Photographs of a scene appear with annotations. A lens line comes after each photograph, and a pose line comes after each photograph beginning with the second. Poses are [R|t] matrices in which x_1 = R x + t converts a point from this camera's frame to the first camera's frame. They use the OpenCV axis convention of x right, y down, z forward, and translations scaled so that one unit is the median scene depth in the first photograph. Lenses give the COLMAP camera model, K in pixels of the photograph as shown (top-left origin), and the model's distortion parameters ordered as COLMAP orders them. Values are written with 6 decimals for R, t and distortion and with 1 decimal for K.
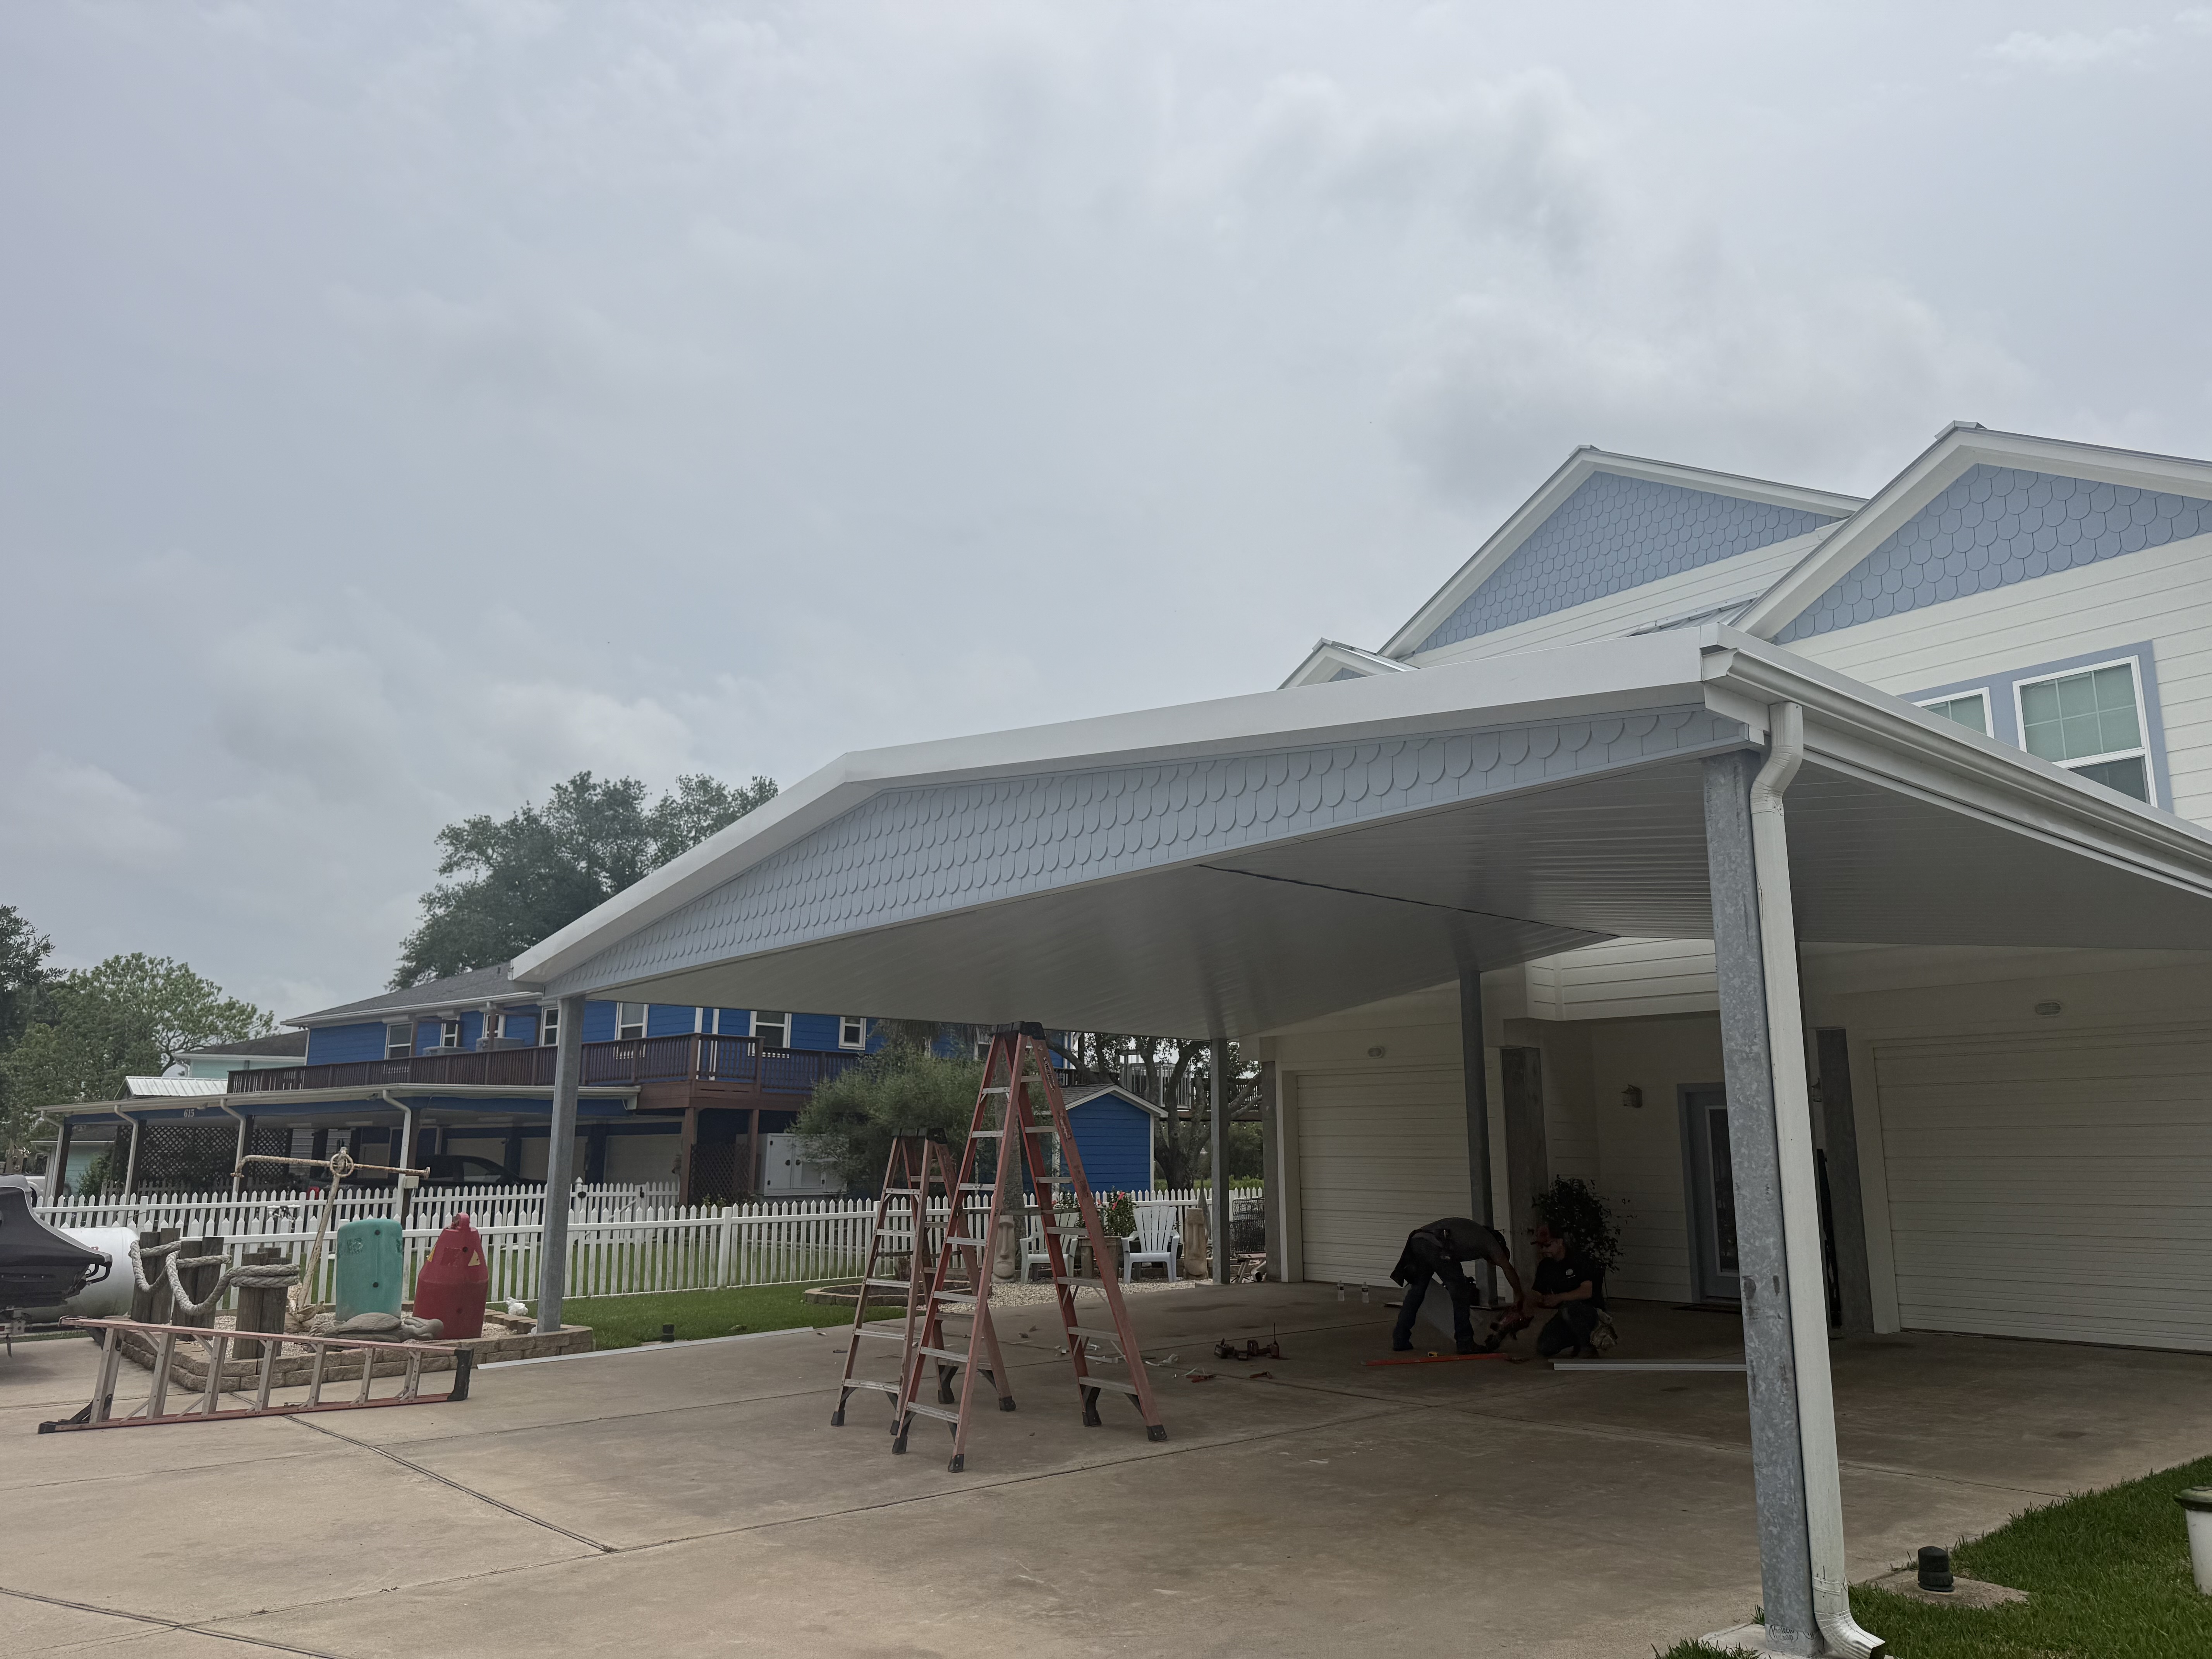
lens RADIAL K [[1555.3, 0, 1104.0], [0, 1555.3, 847.9], [0, 0, 1]] dist [0.110483, -0.142263]
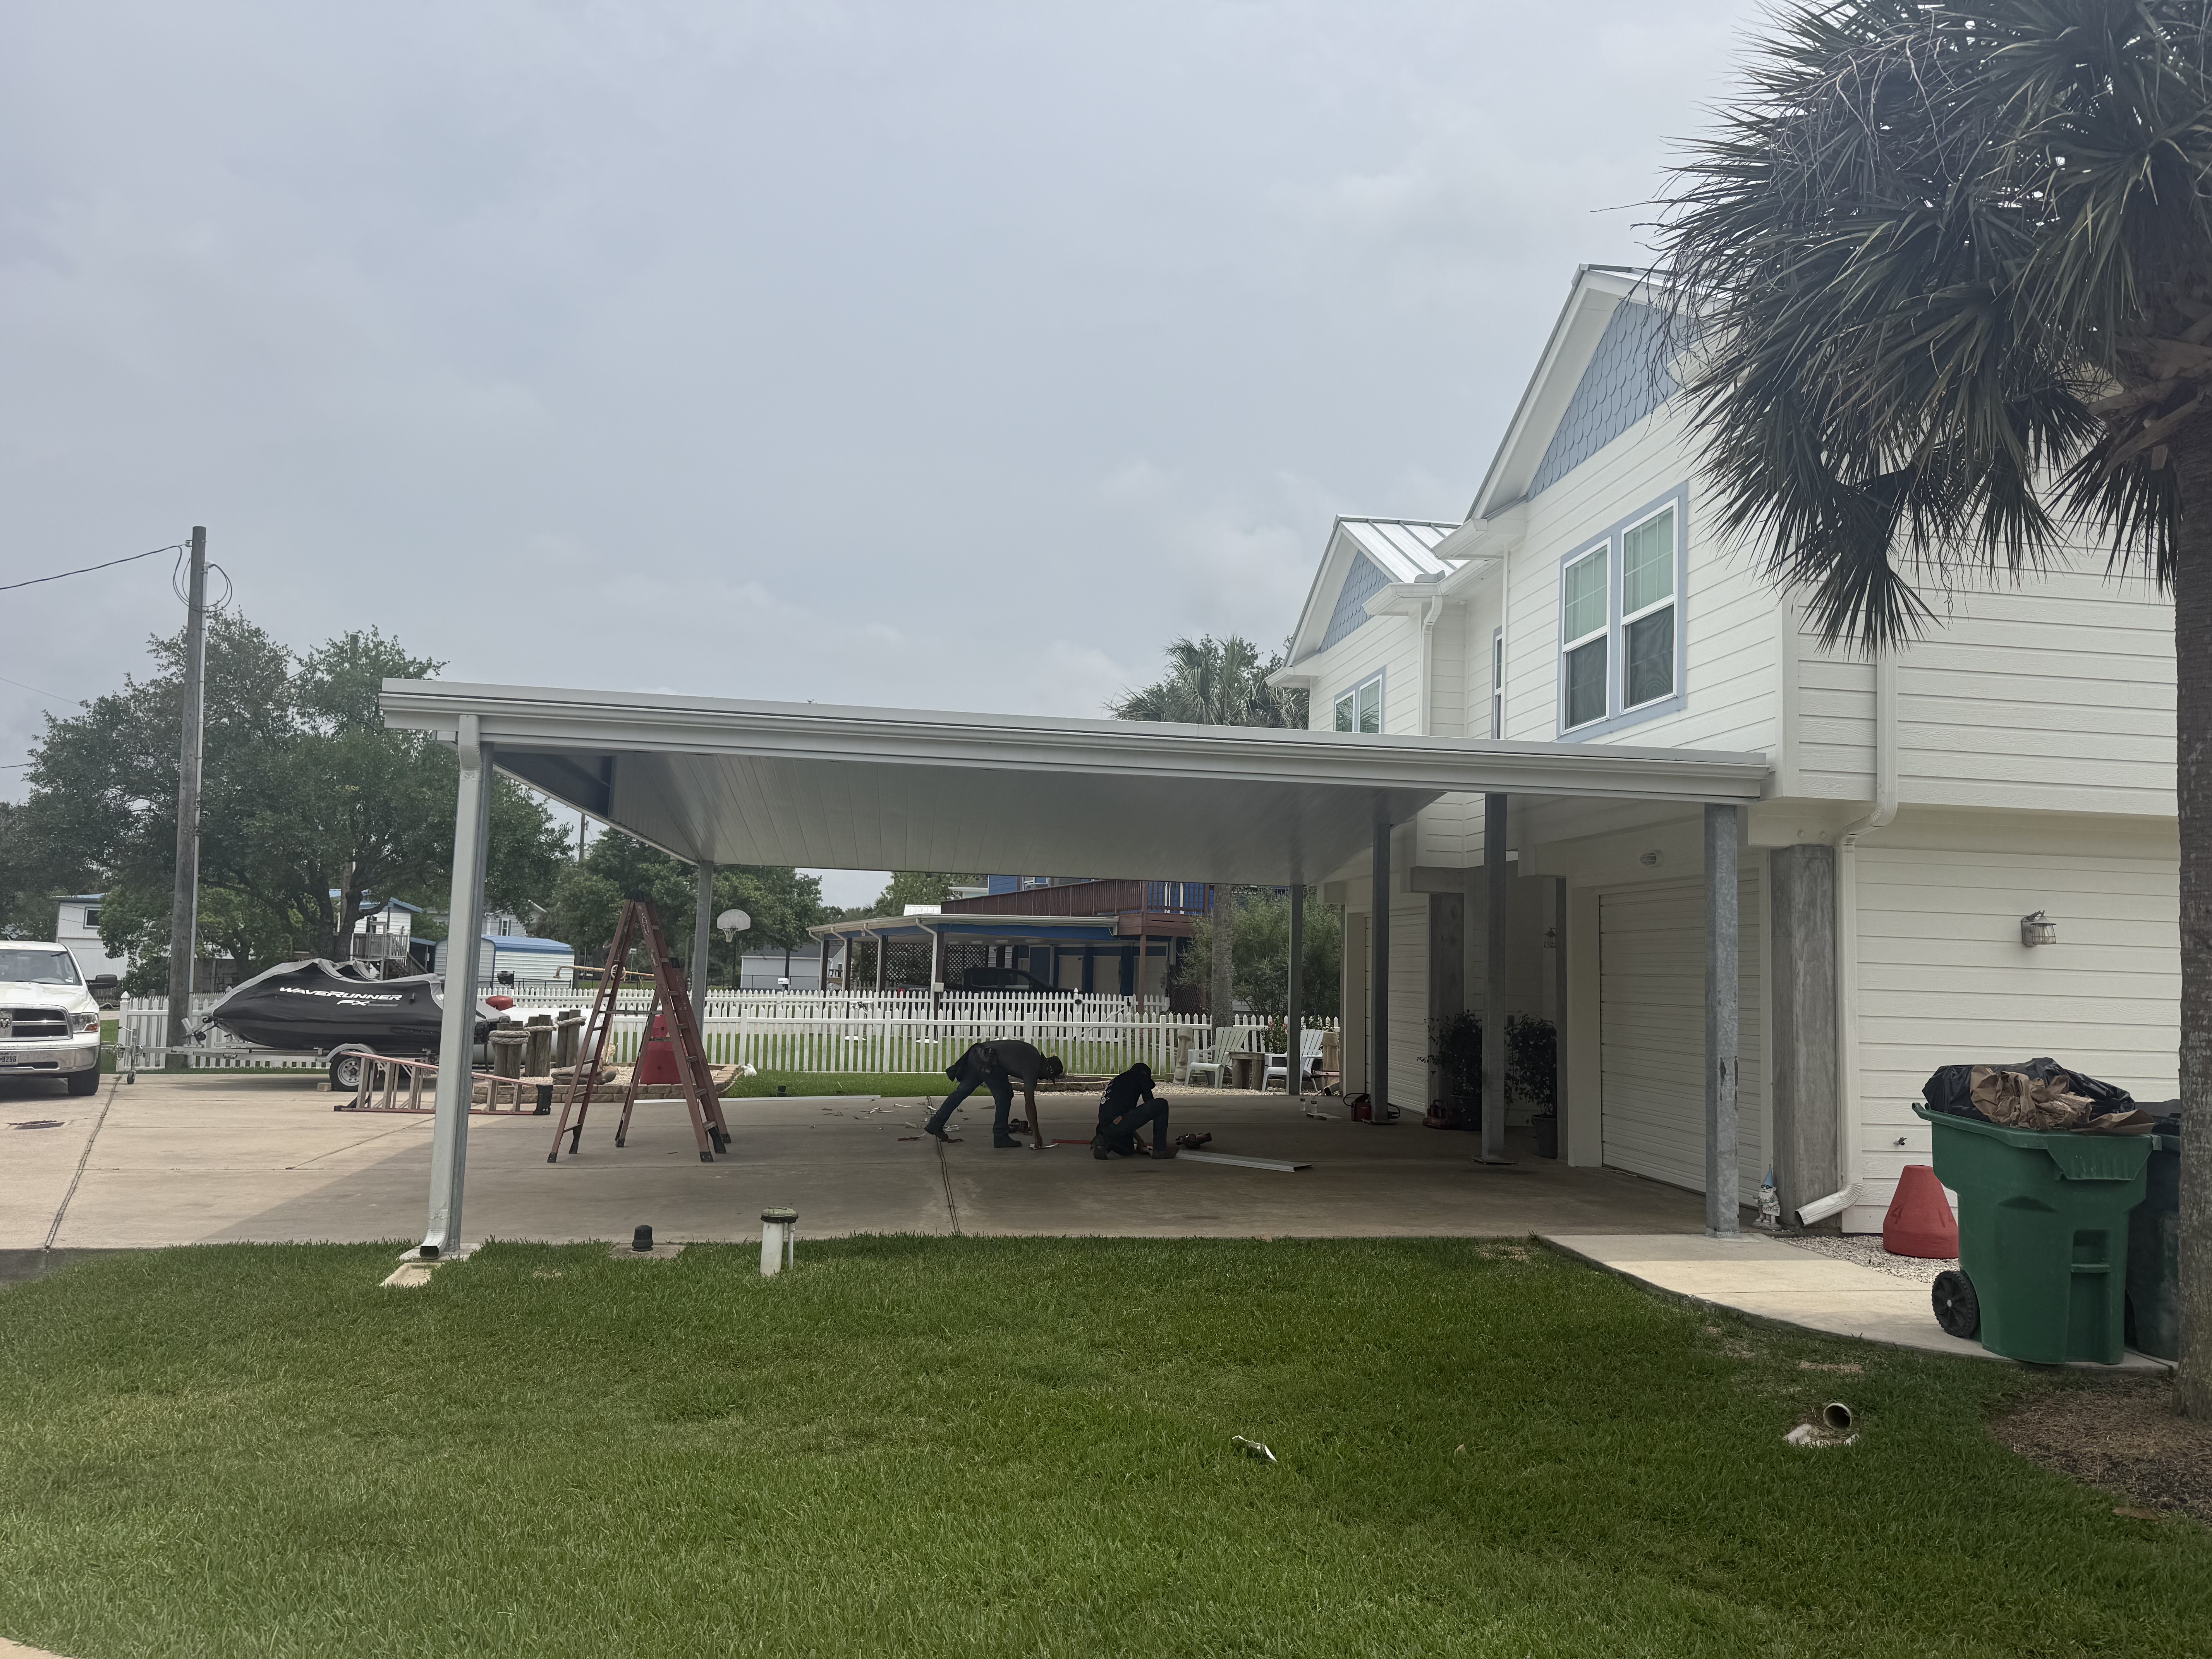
lens RADIAL K [[1556.8, 0, 1150.7], [0, 1556.8, 866.5], [0, 0, 1]] dist [-0.003520, -0.000372]
pose [[0.848637, -0.012231, -0.528835, 0.613170], [0.077672, 0.991778, 0.101704, -0.013477], [0.523243, -0.127386, 0.842609, 0.002358]]
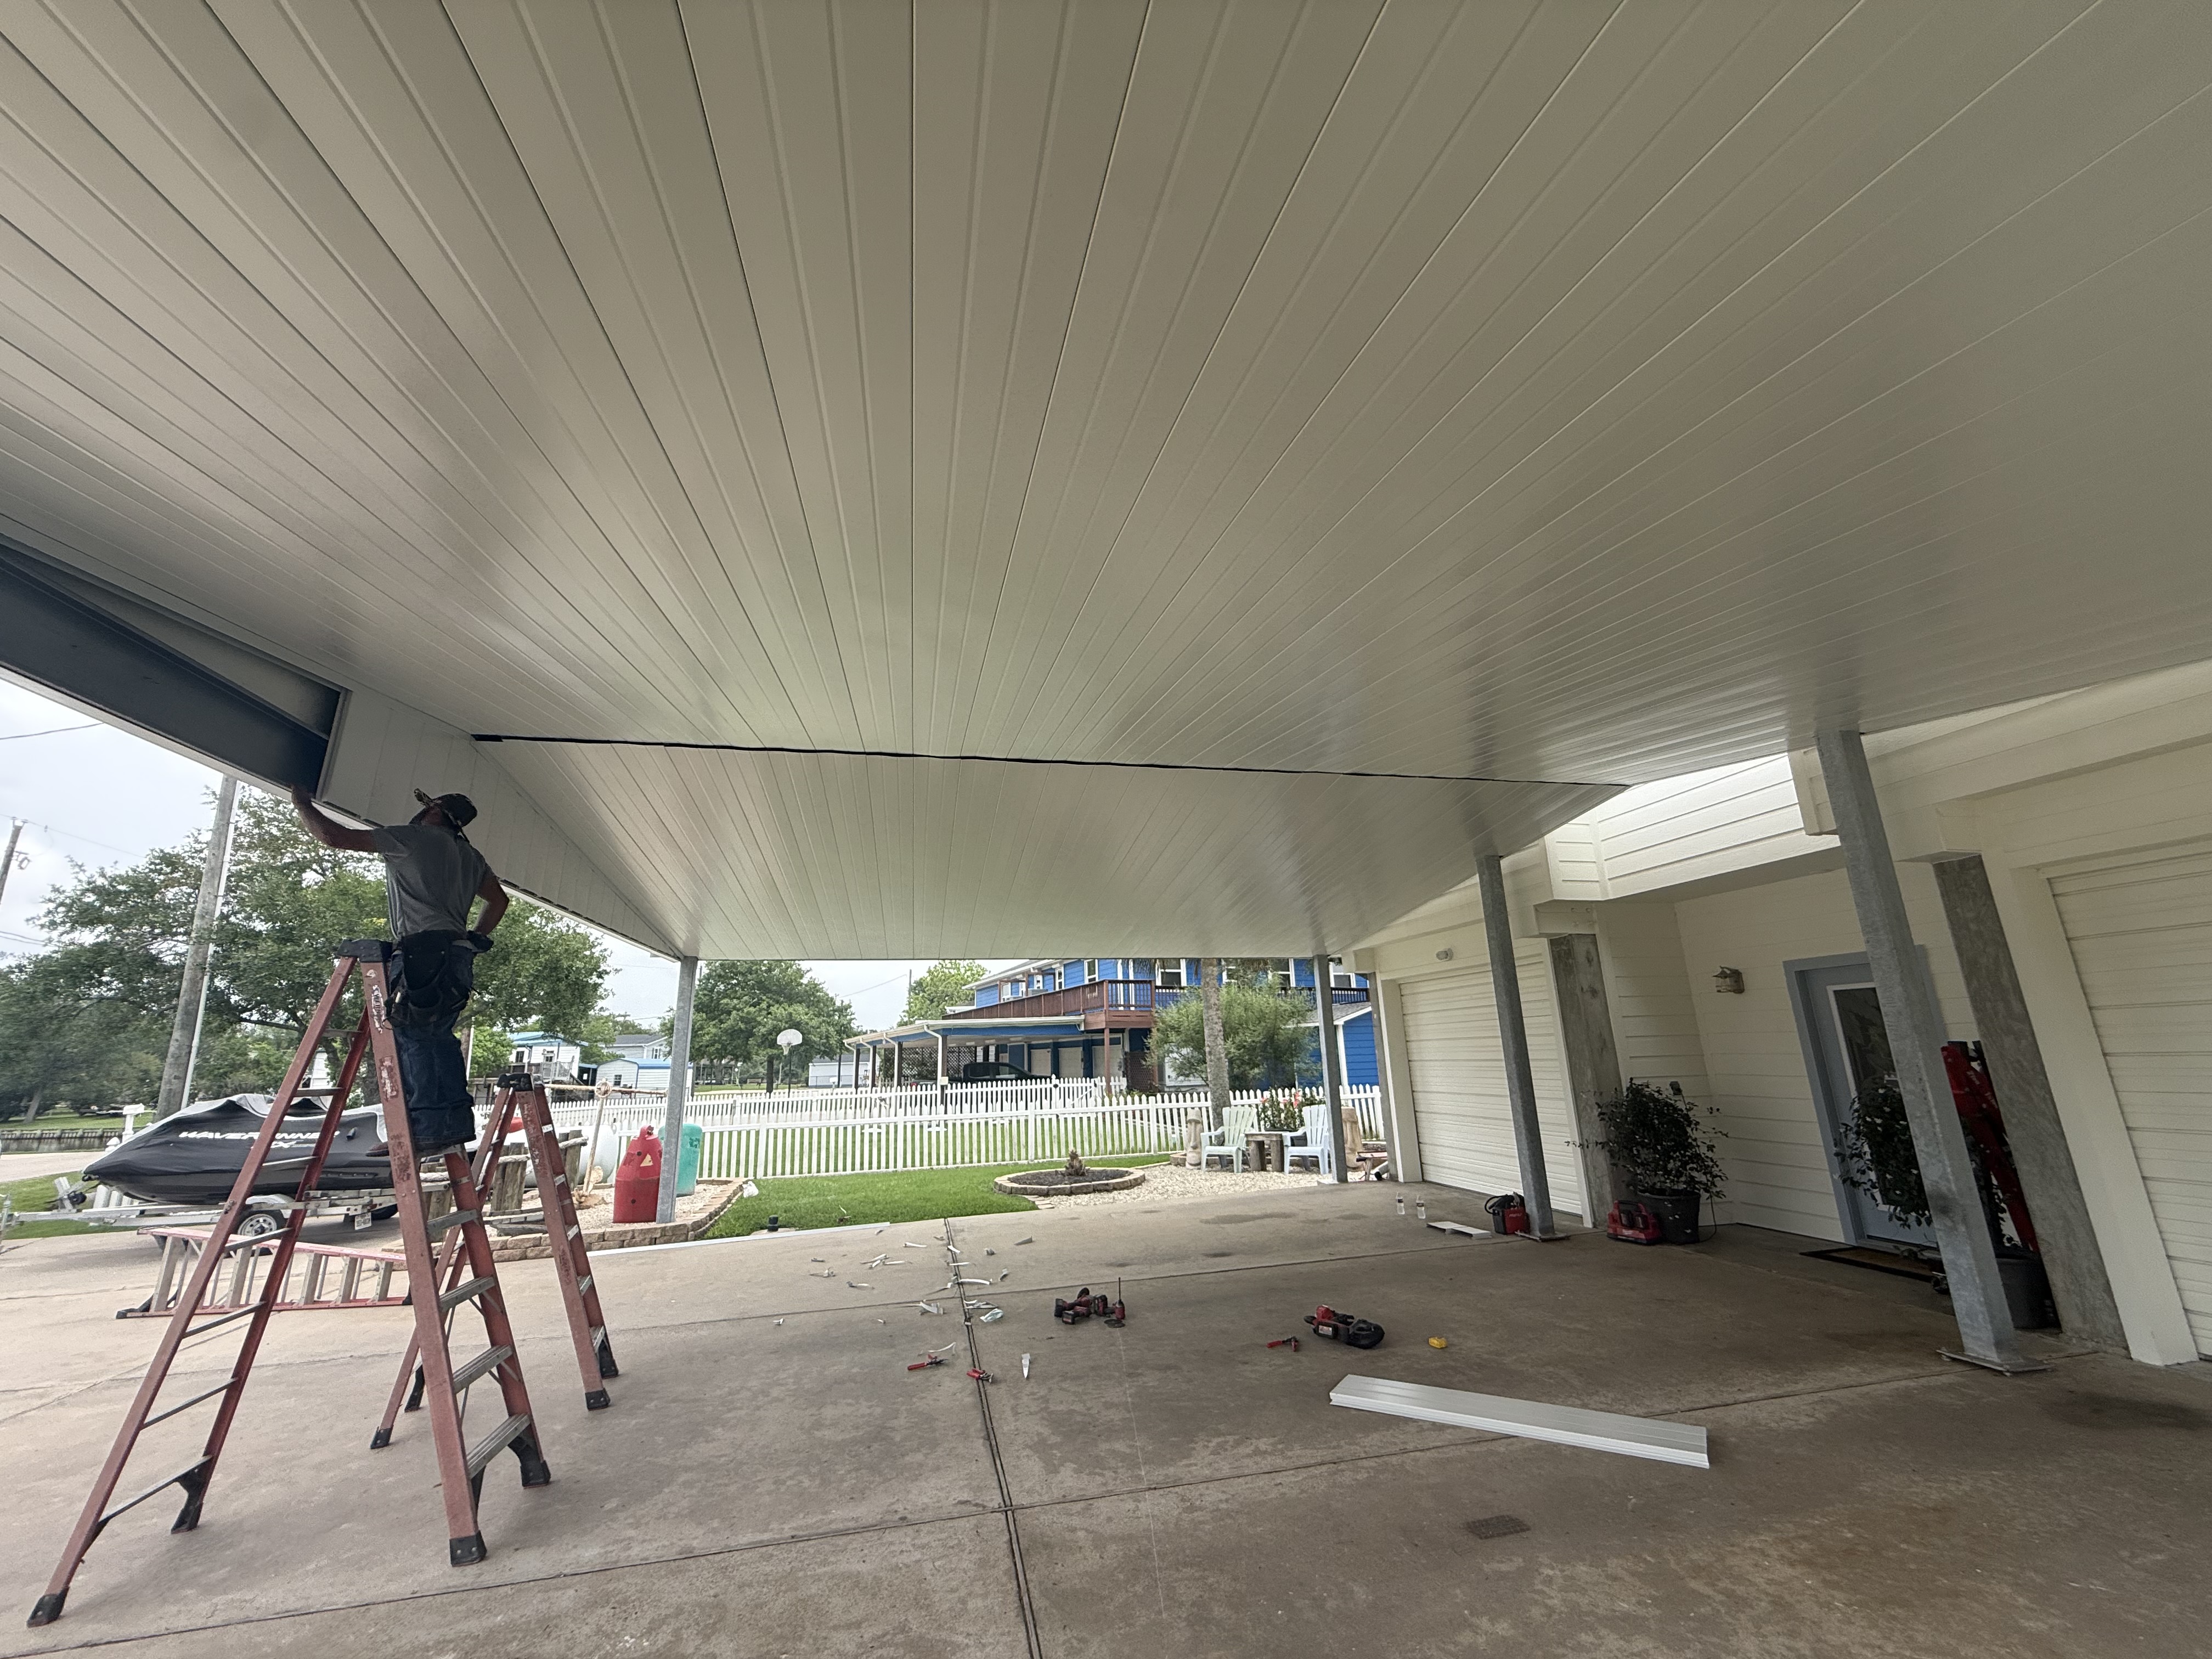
lens RADIAL K [[876.7, 0, 1106.0], [0, 876.7, 829.5], [0, 0, 1]] dist [-0.026348, 0.014630]
pose [[0.874383, -0.147912, -0.462144, 0.254069], [0.125220, 0.988931, -0.079595, 0.068918], [0.468801, 0.011727, 0.883226, 0.408365]]
